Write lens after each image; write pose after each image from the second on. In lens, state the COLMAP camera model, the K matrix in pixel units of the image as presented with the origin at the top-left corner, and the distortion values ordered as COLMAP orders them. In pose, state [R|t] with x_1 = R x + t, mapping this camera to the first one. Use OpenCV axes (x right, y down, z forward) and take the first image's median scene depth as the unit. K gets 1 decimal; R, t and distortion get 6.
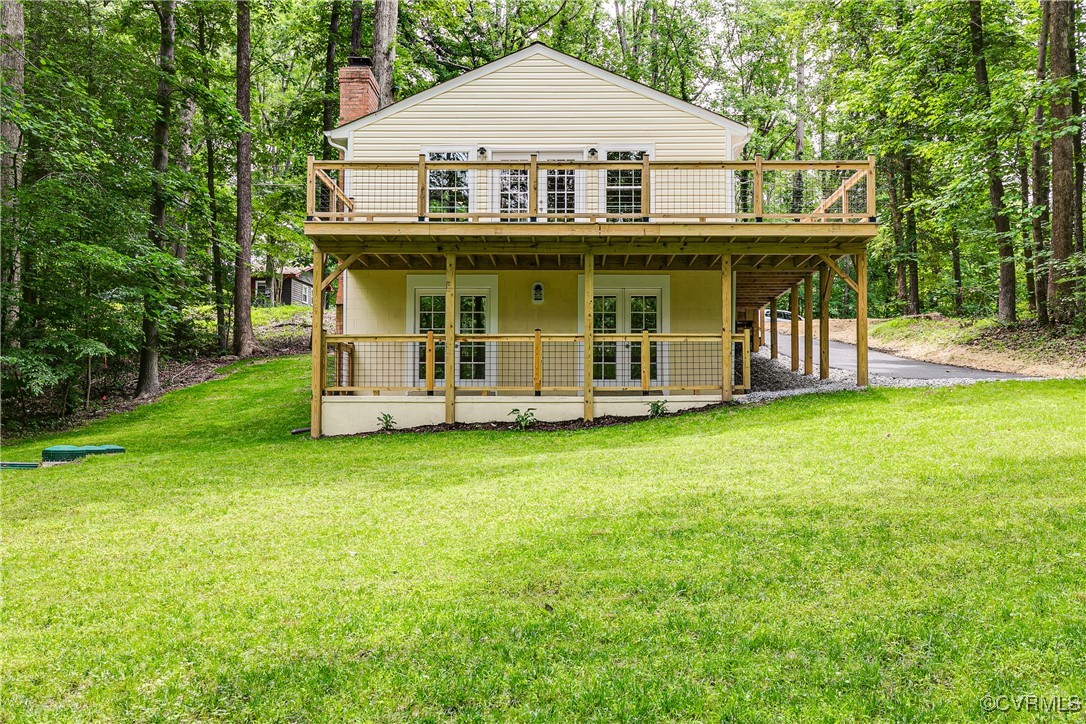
lens RADIAL K [[1085.7, 0, 542.9], [0, 1085.7, 359.2], [0, 0, 1]] dist [0.001462, 0.000000]
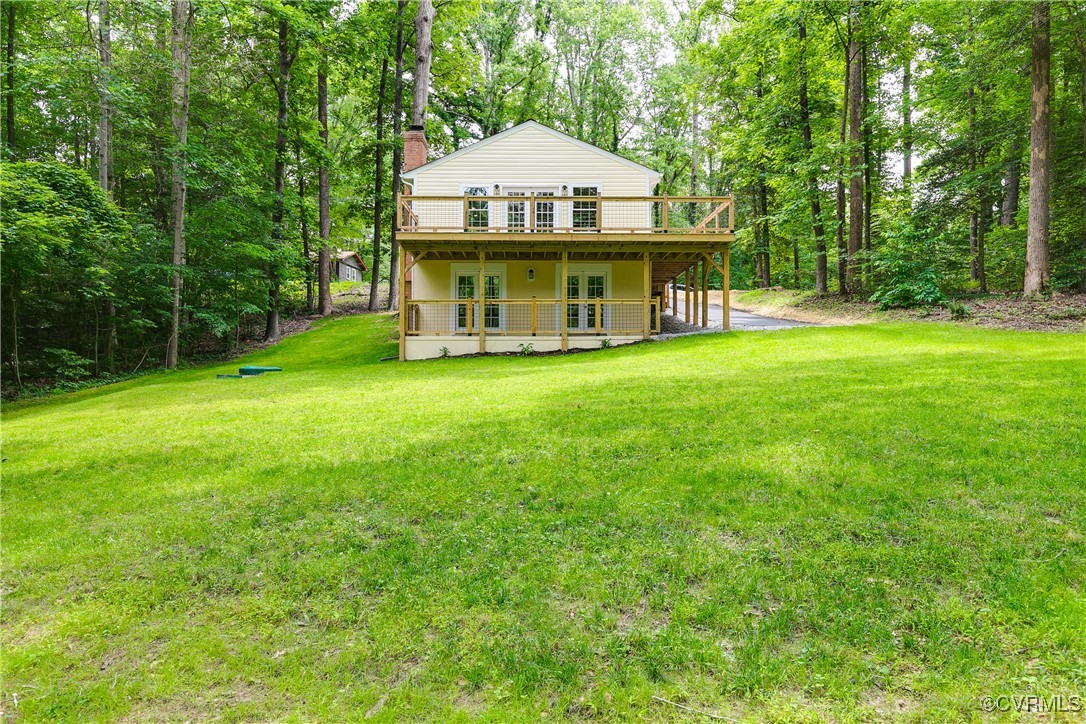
lens RADIAL K [[760.8, 0, 544.3], [0, 760.8, 340.6], [0, 0, 1]] dist [0.005337, -0.000050]
pose [[0.999281, -0.001404, 0.037891, -0.026248], [0.000326, 0.999595, 0.028440, 0.005578], [-0.037915, -0.028407, 0.998877, -0.136239]]
